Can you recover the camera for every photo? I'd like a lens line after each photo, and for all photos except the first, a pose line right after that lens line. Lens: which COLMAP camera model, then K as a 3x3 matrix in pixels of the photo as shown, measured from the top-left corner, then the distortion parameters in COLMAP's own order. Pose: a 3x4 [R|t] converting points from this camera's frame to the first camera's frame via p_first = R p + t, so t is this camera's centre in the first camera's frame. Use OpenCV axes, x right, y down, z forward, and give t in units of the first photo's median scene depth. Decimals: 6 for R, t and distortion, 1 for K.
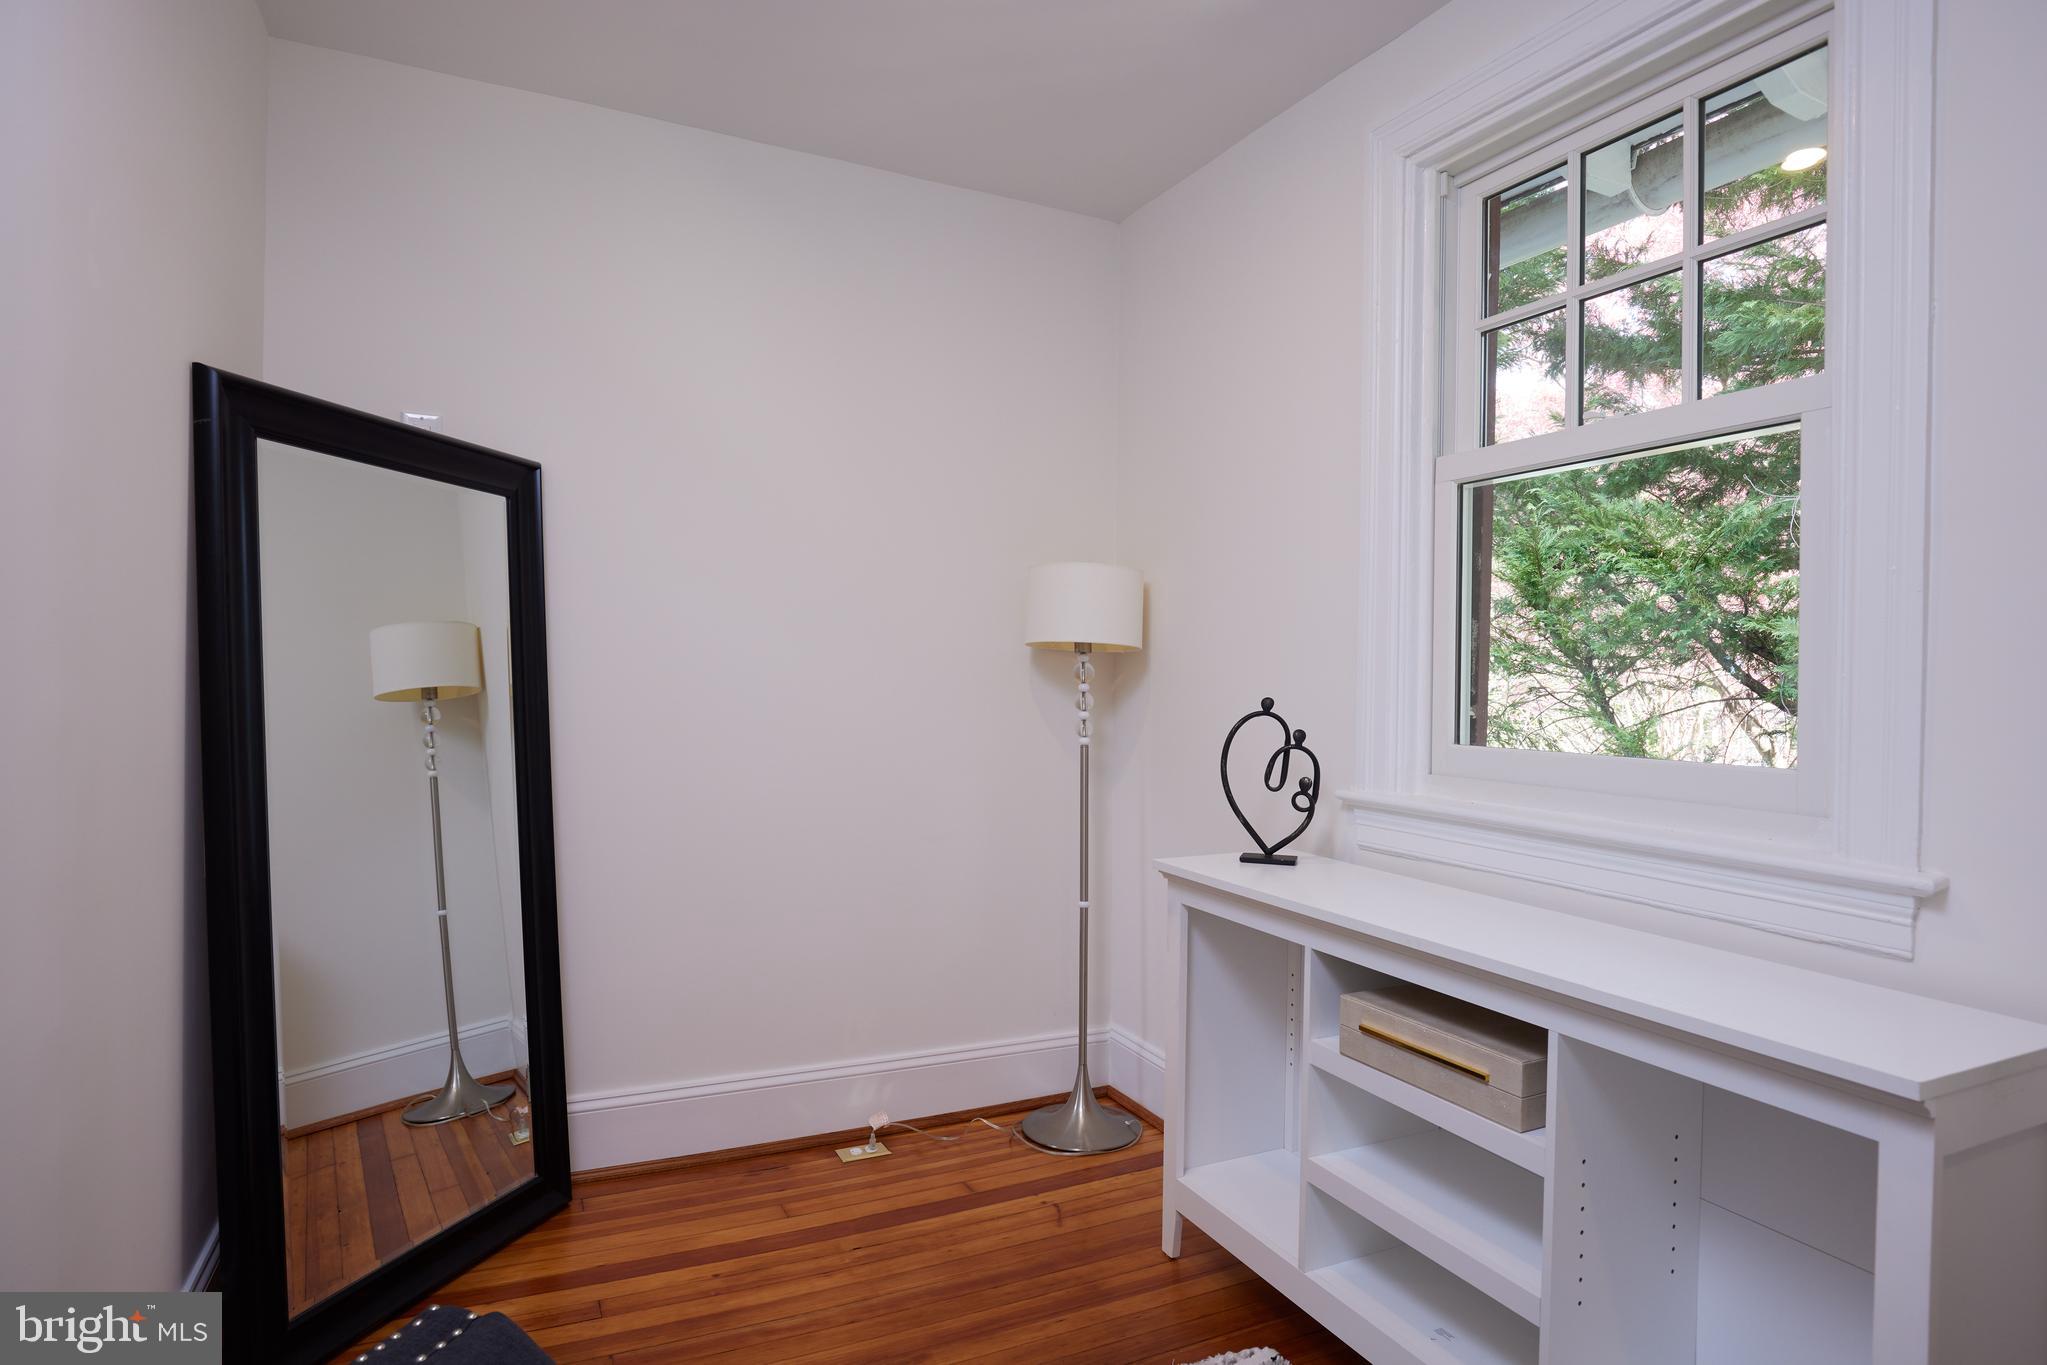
lens RADIAL K [[1113.8, 0, 1027.1], [0, 1113.8, 691.8], [0, 0, 1]] dist [-0.005329, -0.000726]
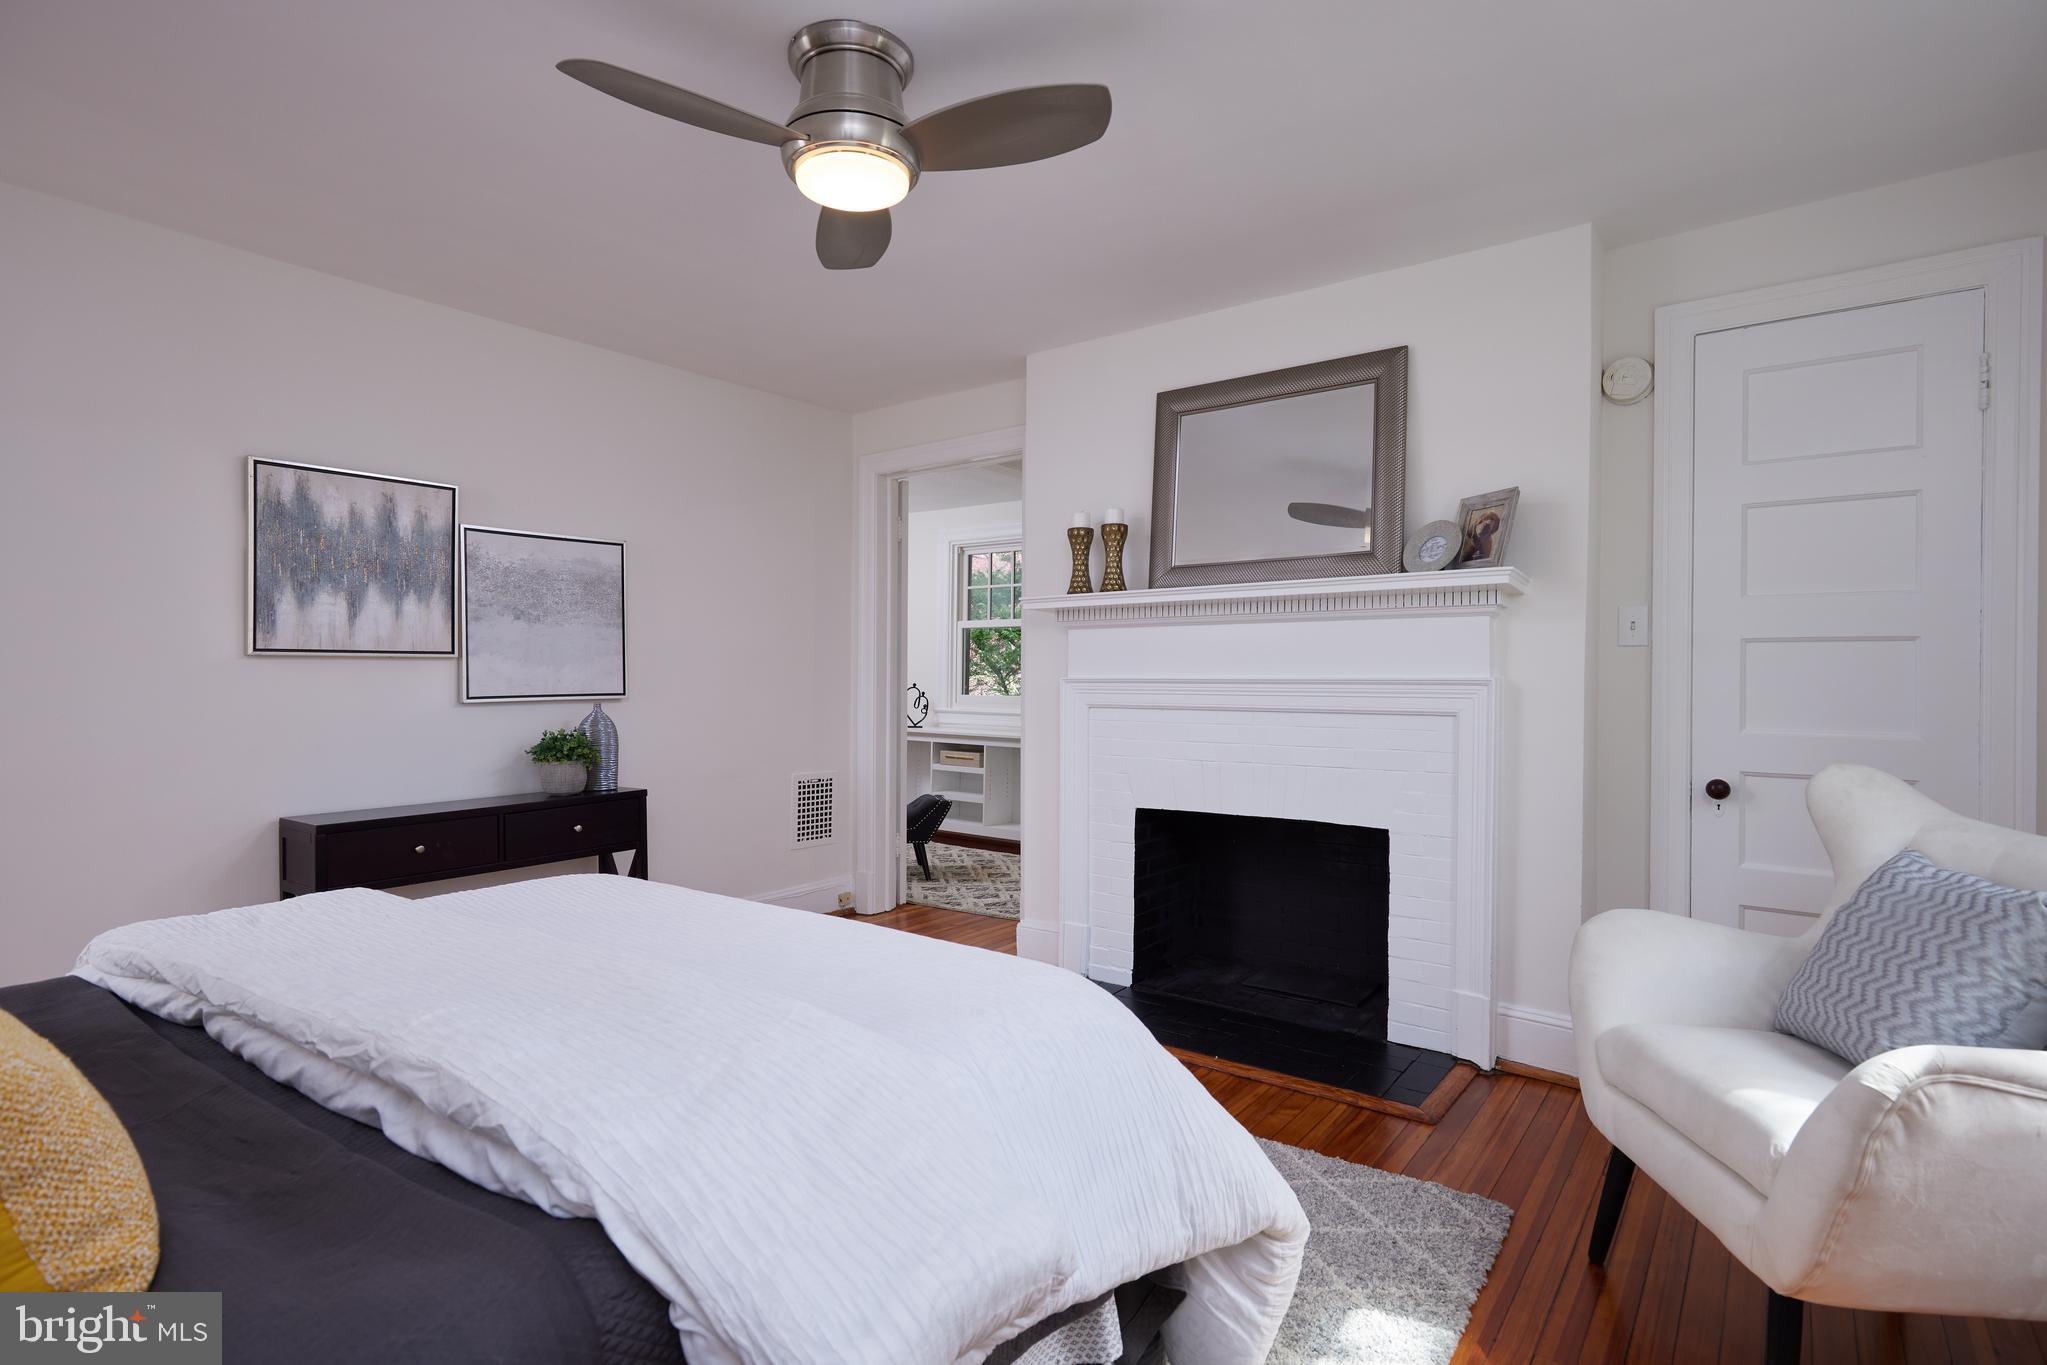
lens RADIAL K [[1013.2, 0, 1039.7], [0, 1013.2, 677.0], [0, 0, 1]] dist [0.001953, 0.000208]
pose [[0.882721, 0.000729, 0.469897, -0.997727], [0.003511, 0.999961, -0.008146, 0.013889], [-0.469884, 0.008841, 0.882684, -2.161272]]
